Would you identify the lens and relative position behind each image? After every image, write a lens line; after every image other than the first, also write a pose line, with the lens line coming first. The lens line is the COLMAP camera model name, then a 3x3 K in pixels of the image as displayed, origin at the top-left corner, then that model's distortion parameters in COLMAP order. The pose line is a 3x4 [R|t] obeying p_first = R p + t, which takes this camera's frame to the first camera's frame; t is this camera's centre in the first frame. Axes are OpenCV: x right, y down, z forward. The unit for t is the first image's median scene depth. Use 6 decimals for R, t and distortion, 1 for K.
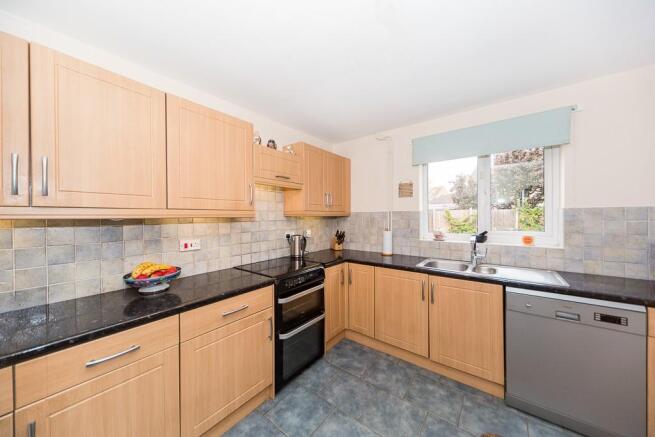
lens RADIAL K [[222.8, 0, 325.3], [0, 222.8, 218.2], [0, 0, 1]] dist [0.000705, -0.000086]
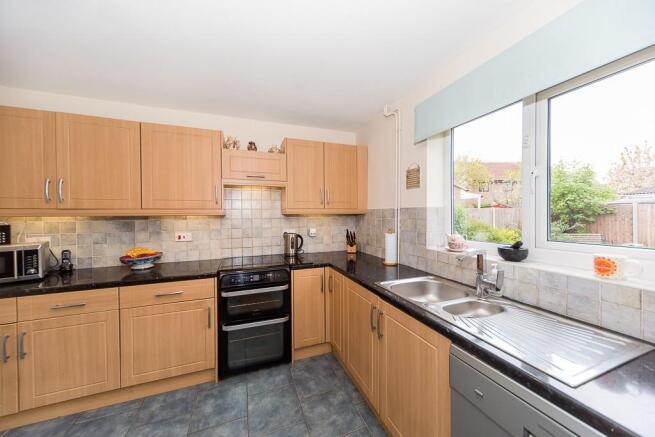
lens RADIAL K [[222.8, 0, 326.0], [0, 222.8, 218.1], [0, 0, 1]] dist [0.000705, -0.000086]
pose [[0.853635, 0.010913, -0.520757, 0.657592], [-0.004802, 0.999903, 0.013082, -0.006721], [0.520849, -0.008666, 0.853605, 0.301528]]
